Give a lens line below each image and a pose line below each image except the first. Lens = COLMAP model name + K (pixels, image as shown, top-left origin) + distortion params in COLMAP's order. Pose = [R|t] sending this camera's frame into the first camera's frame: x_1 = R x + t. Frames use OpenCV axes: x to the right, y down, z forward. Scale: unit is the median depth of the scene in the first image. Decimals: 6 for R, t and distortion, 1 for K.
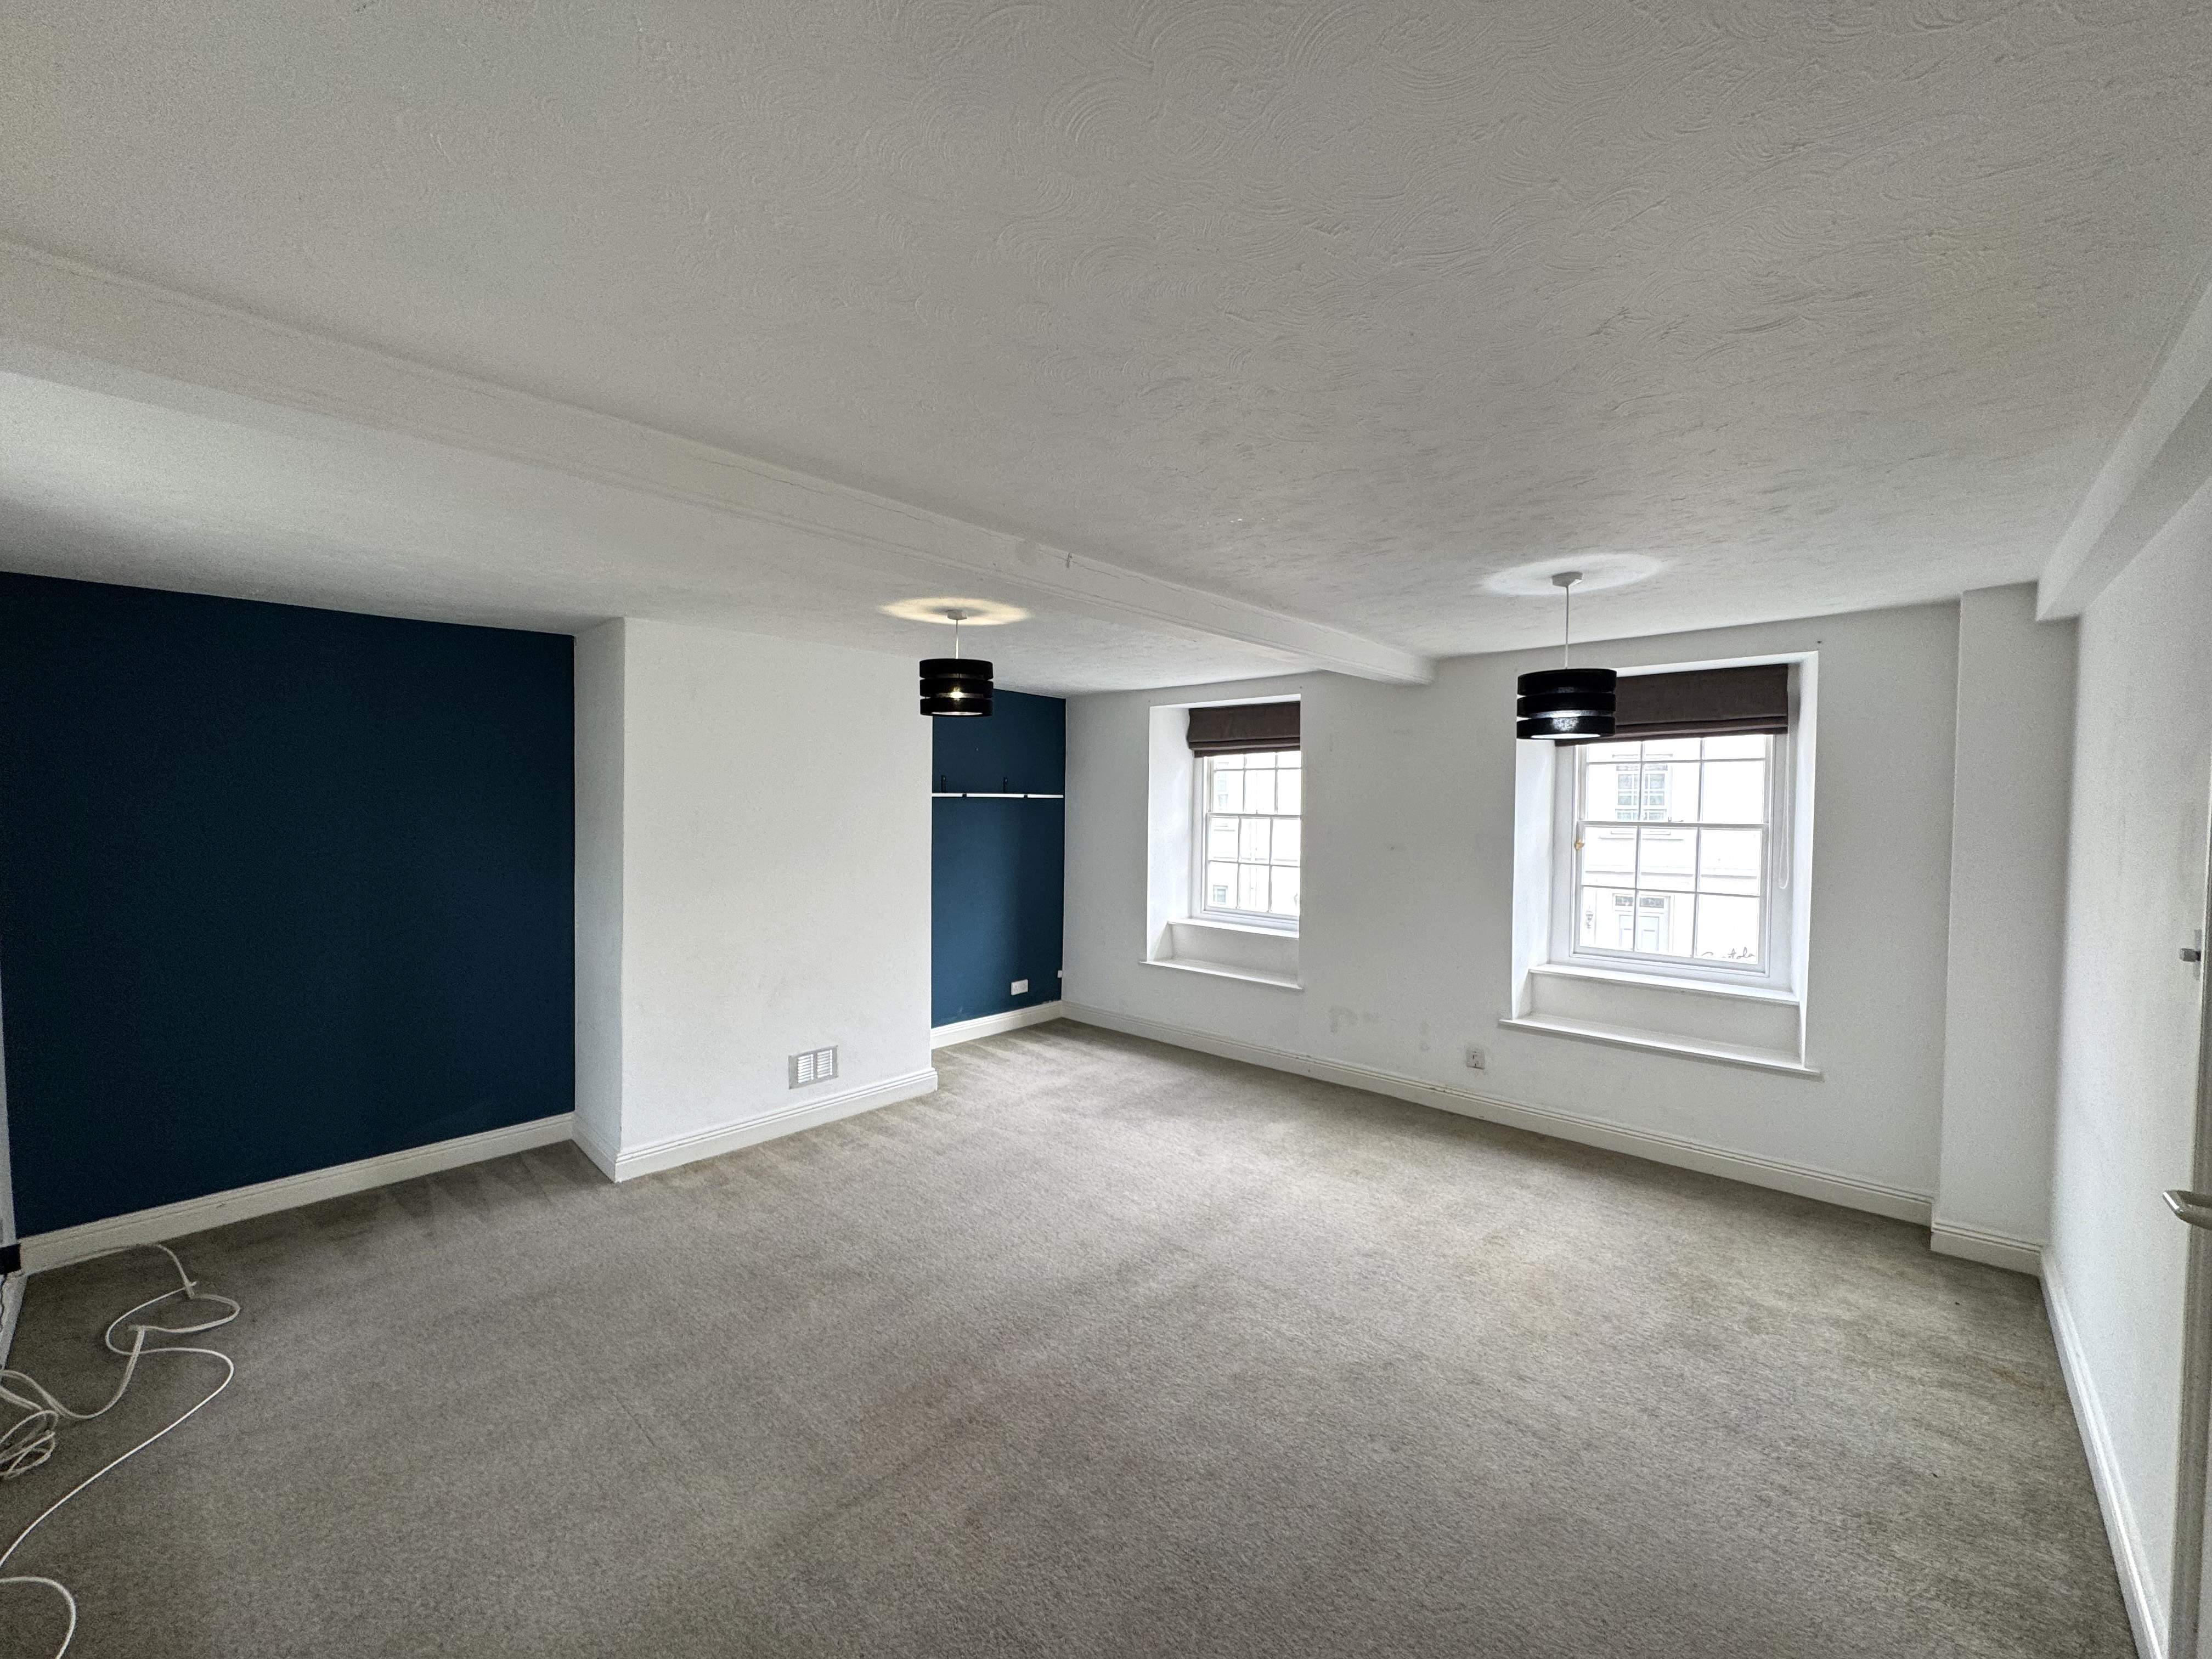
lens RADIAL K [[882.8, 0, 1059.5], [0, 882.8, 859.4], [0, 0, 1]] dist [-0.002099, -0.000126]
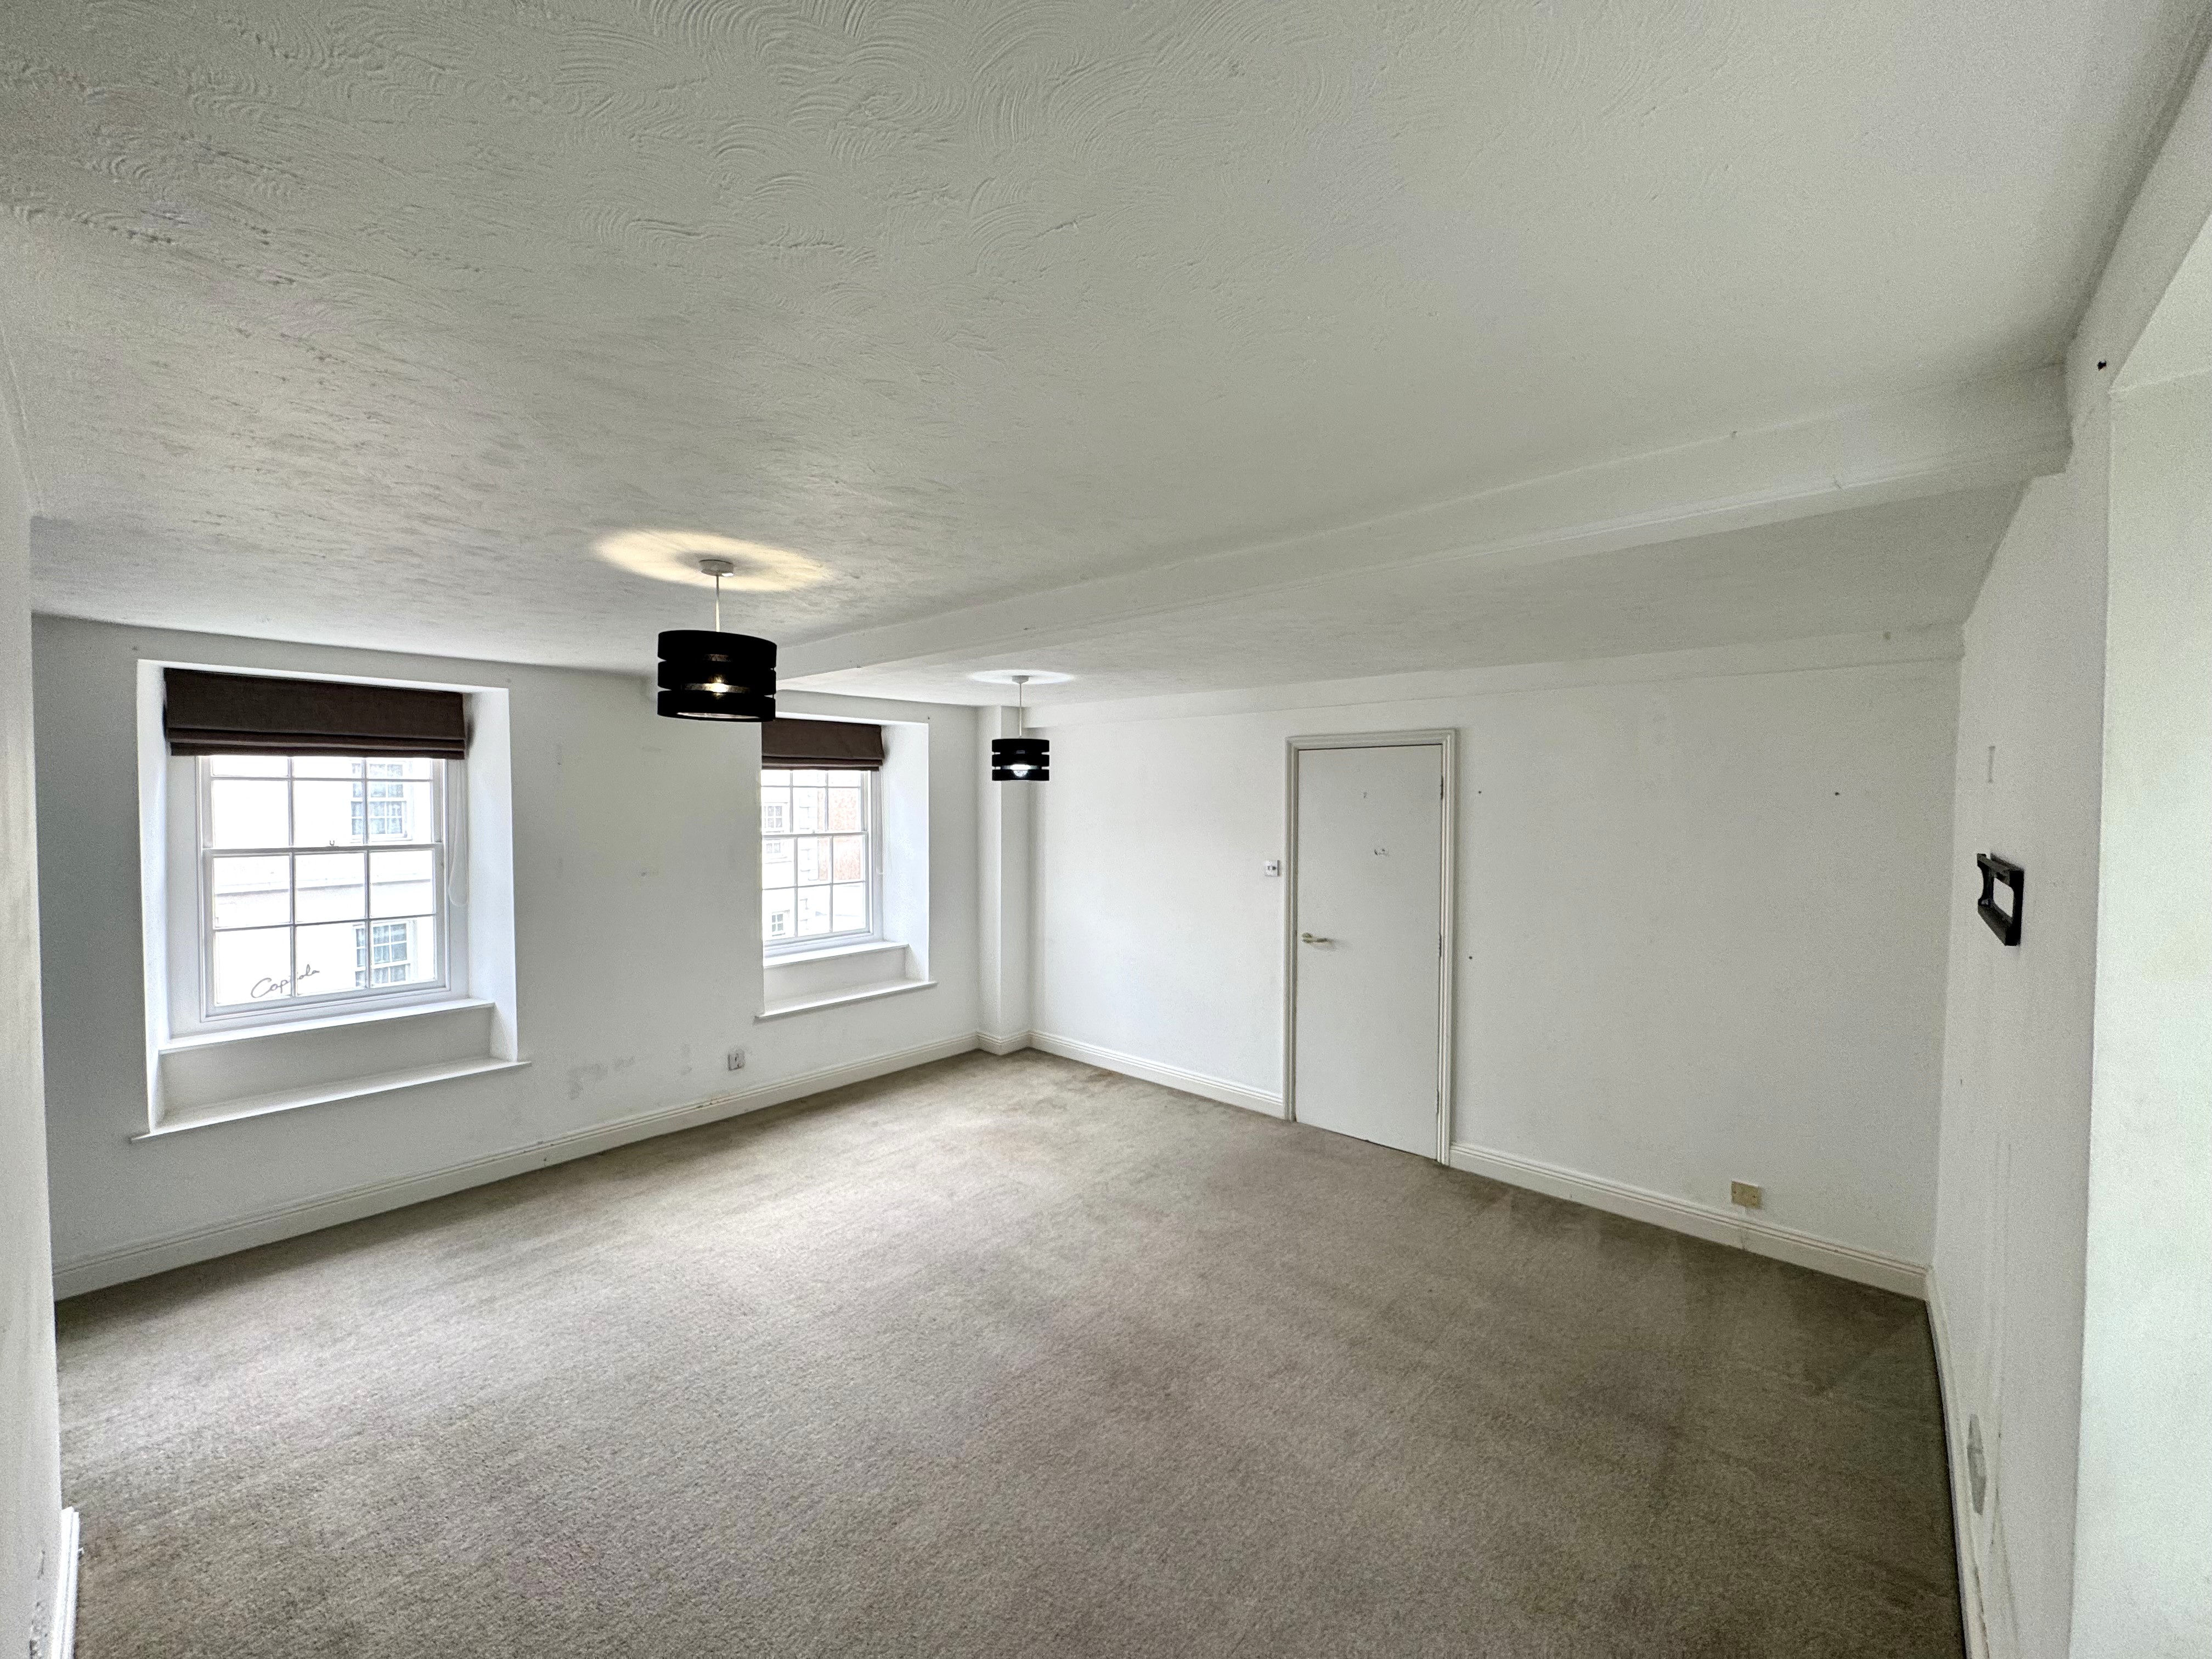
lens RADIAL K [[885.1, 0, 1120.7], [0, 885.1, 825.1], [0, 0, 1]] dist [0.002139, -0.008564]
pose [[-0.062594, -0.017565, 0.997884, -0.572420], [0.080748, 0.996478, 0.022605, -0.041163], [-0.994767, 0.081992, -0.060955, 0.530444]]
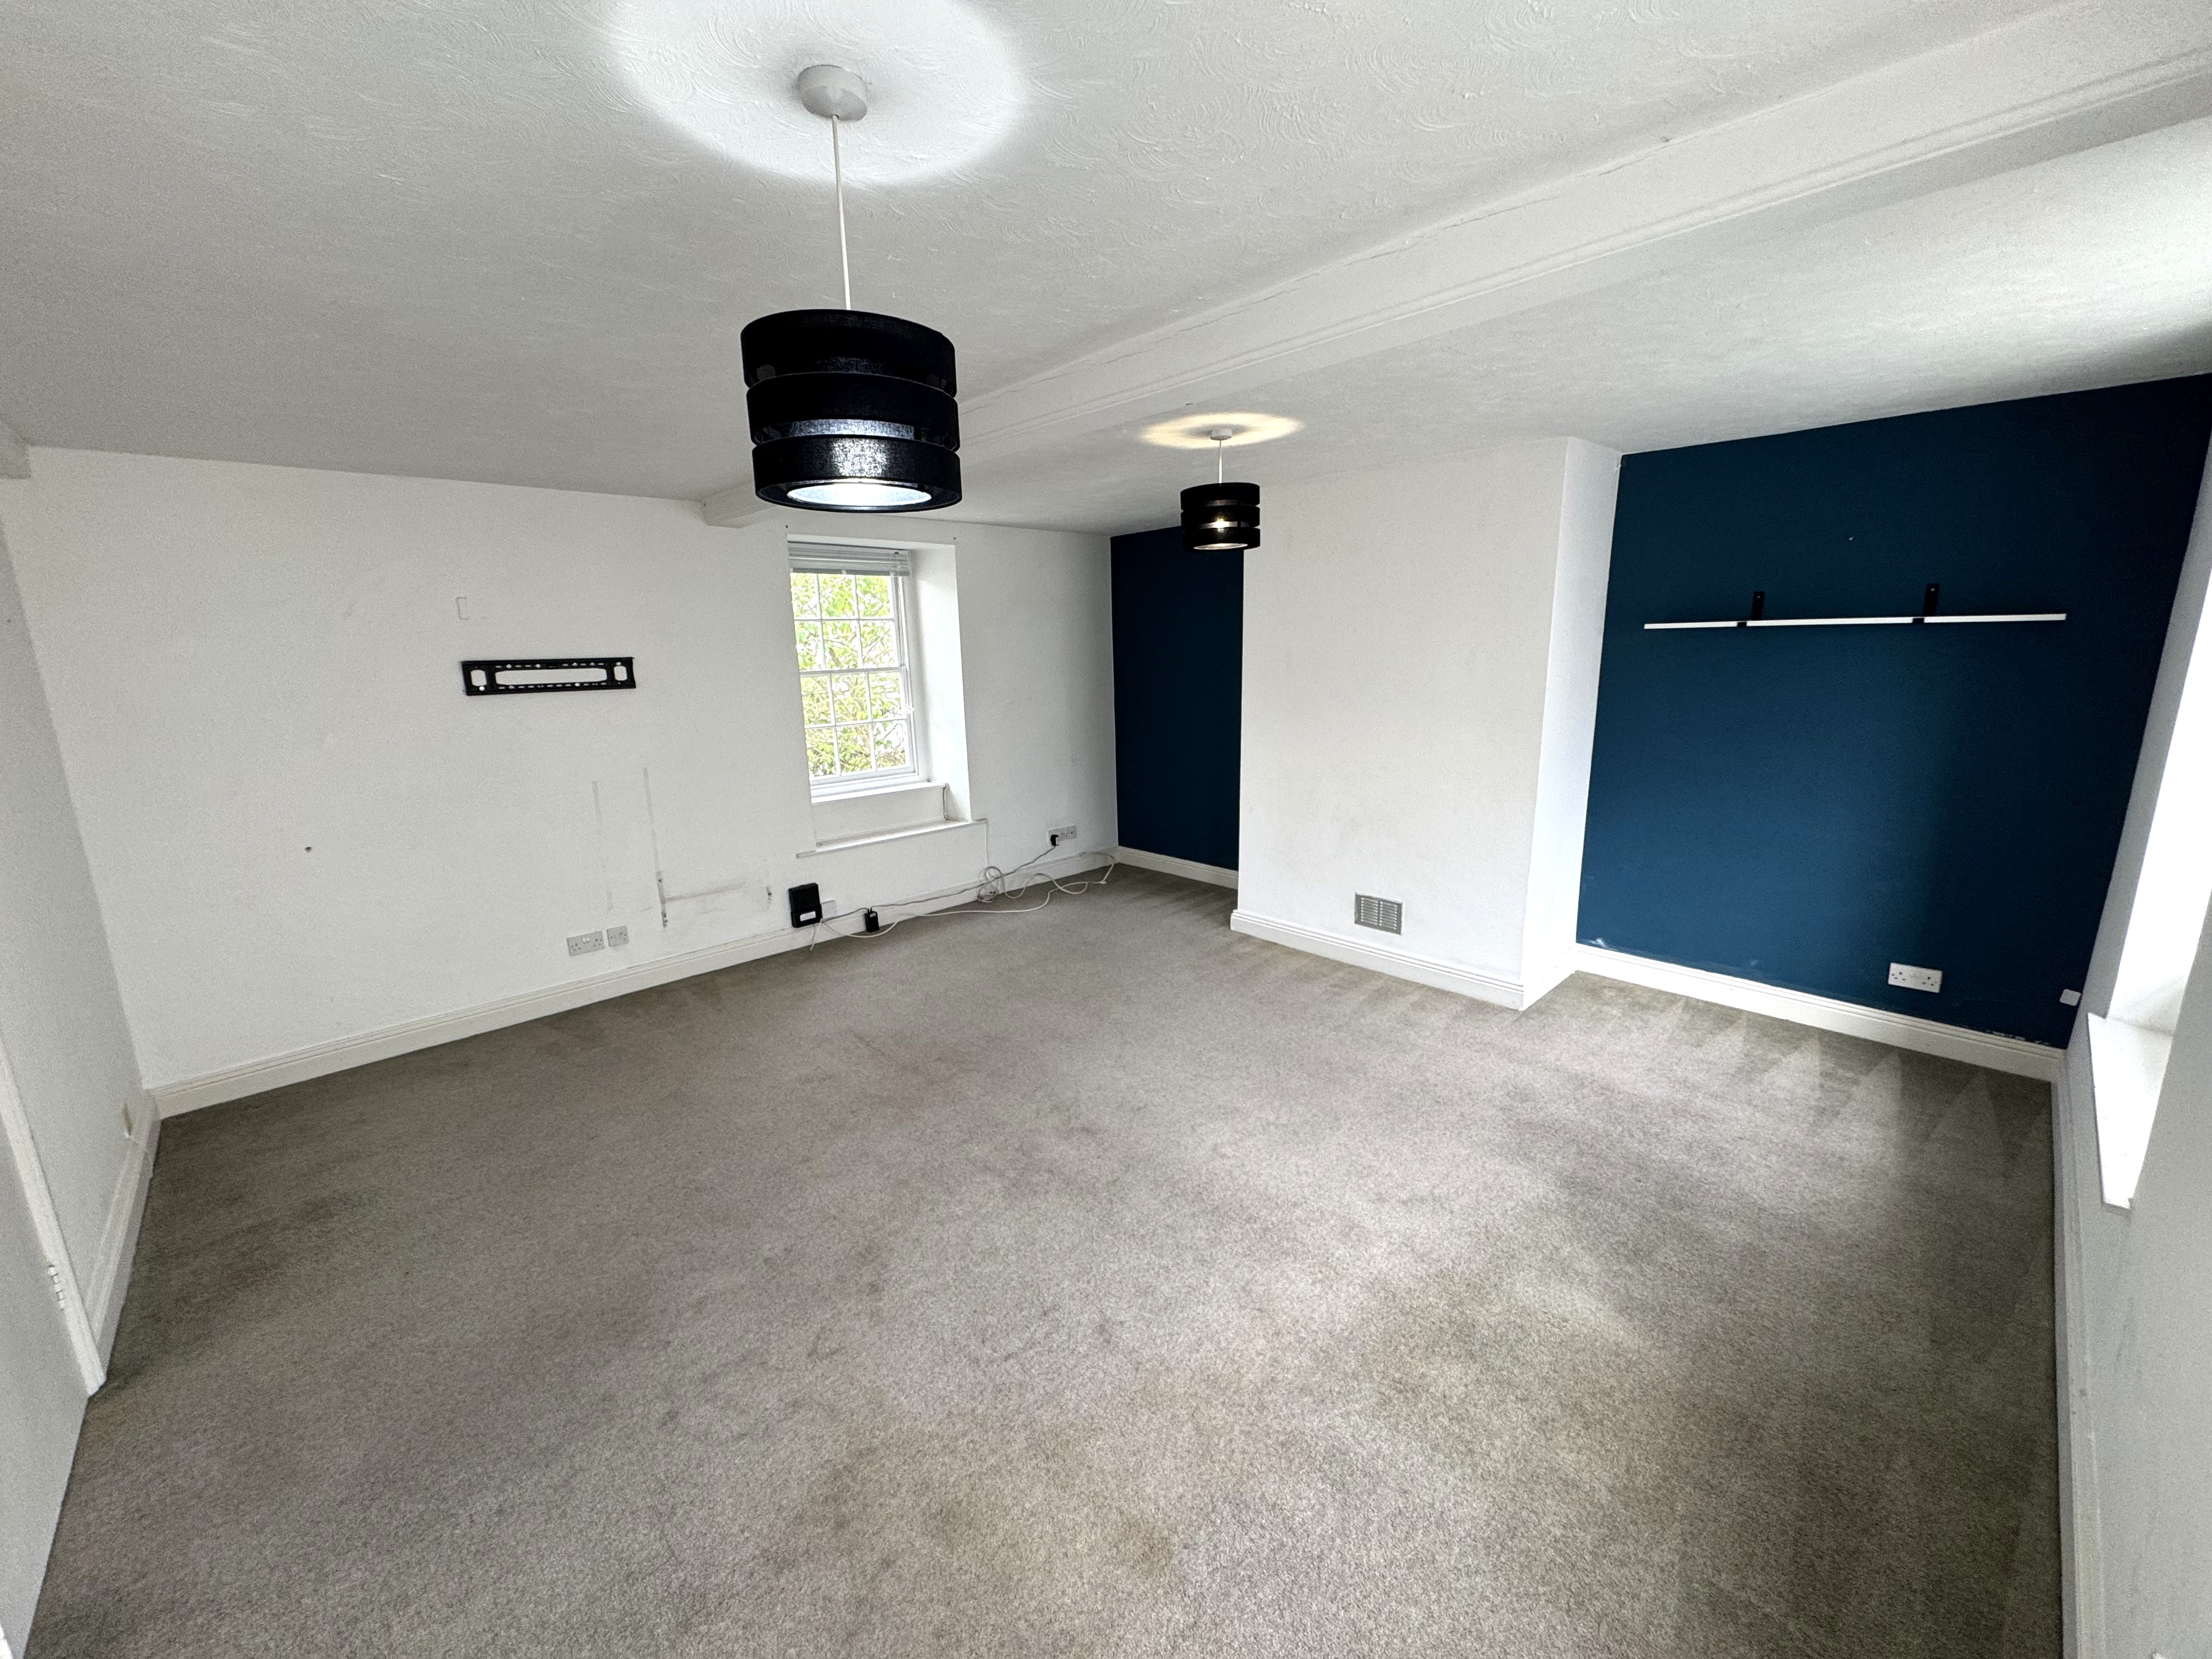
lens RADIAL K [[885.7, 0, 1106.0], [0, 885.7, 829.5], [0, 0, 1]] dist [0.000949, 0.000015]
pose [[-0.012703, 0.213199, -0.976926, 0.609709], [-0.060078, 0.975077, 0.213577, -0.038981], [0.998113, 0.061405, 0.000422, 0.646884]]
